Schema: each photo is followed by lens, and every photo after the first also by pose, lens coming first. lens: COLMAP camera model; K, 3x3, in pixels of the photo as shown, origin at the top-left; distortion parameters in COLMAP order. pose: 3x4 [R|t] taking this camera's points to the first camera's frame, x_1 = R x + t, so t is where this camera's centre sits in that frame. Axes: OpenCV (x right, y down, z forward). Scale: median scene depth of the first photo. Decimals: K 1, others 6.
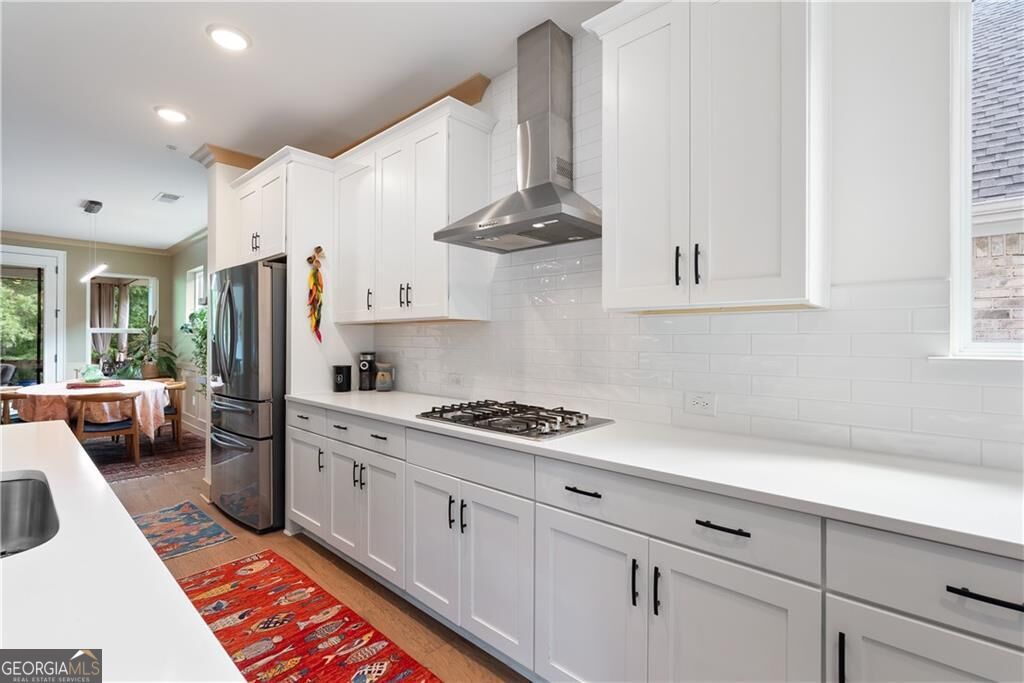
lens RADIAL K [[464.2, 0, 512.8], [0, 464.2, 338.6], [0, 0, 1]] dist [-0.014301, 0.005908]
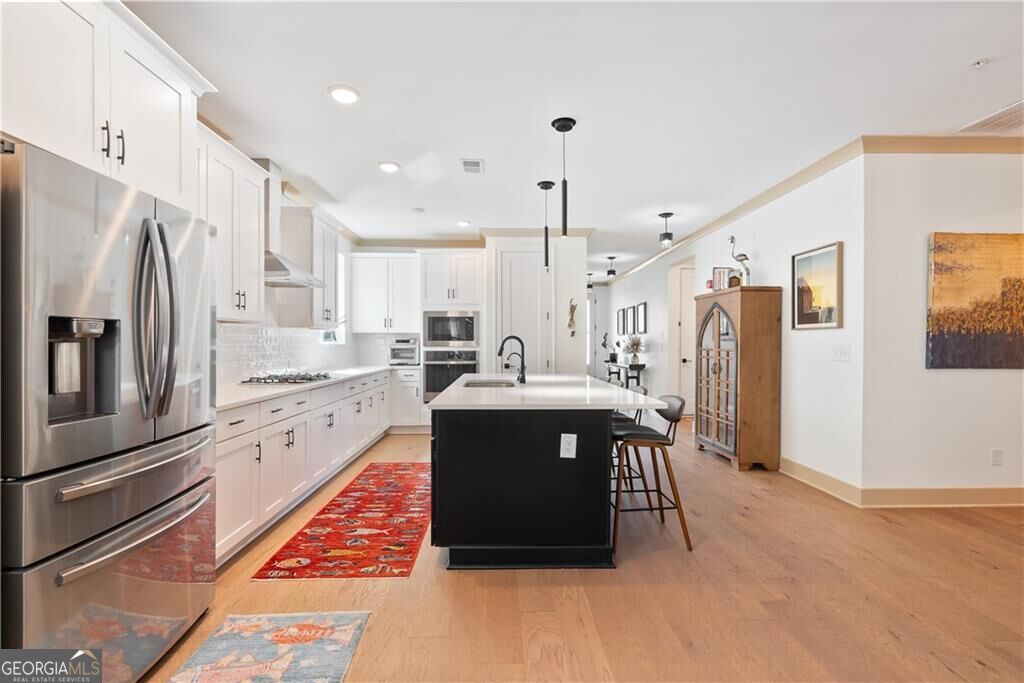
lens RADIAL K [[464.2, 0, 497.0], [0, 464.2, 347.0], [0, 0, 1]] dist [-0.014301, 0.005908]
pose [[-0.671202, -0.011627, 0.741184, -1.340340], [-0.007160, 0.999932, 0.009201, 0.010187], [-0.741240, 0.000869, -0.671239, 1.128008]]
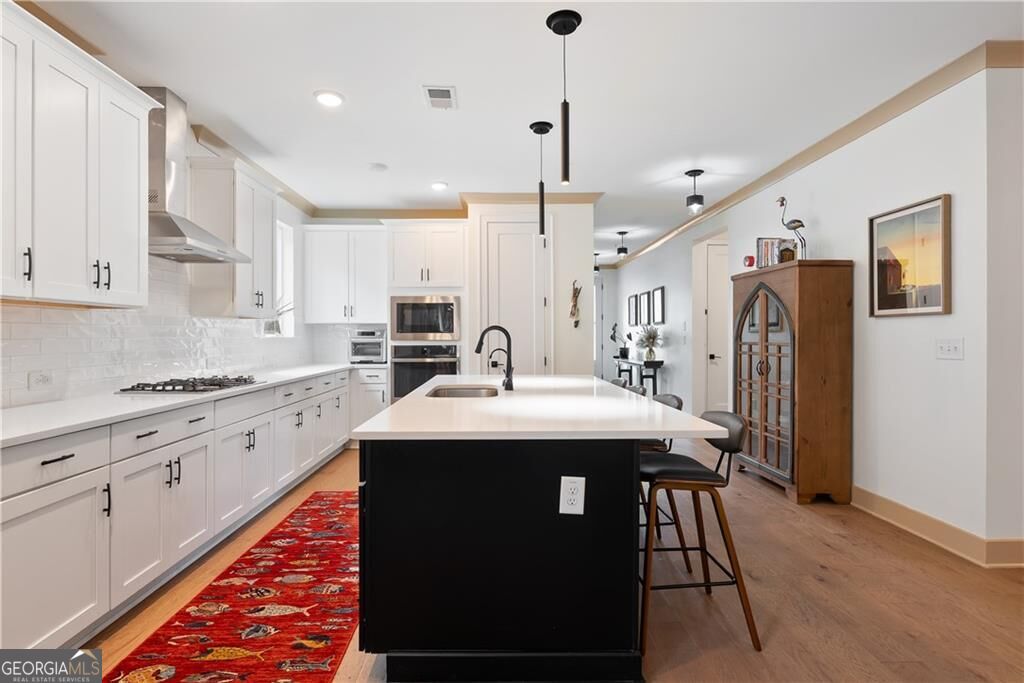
lens RADIAL K [[494.5, 0, 487.0], [0, 494.5, 343.6], [0, 0, 1]] dist [-0.004254, 0.004269]
pose [[-0.661000, -0.015734, 0.750221, -1.167485], [-0.004595, 0.999846, 0.016920, 0.009774], [-0.750372, 0.007737, -0.660971, 0.918727]]
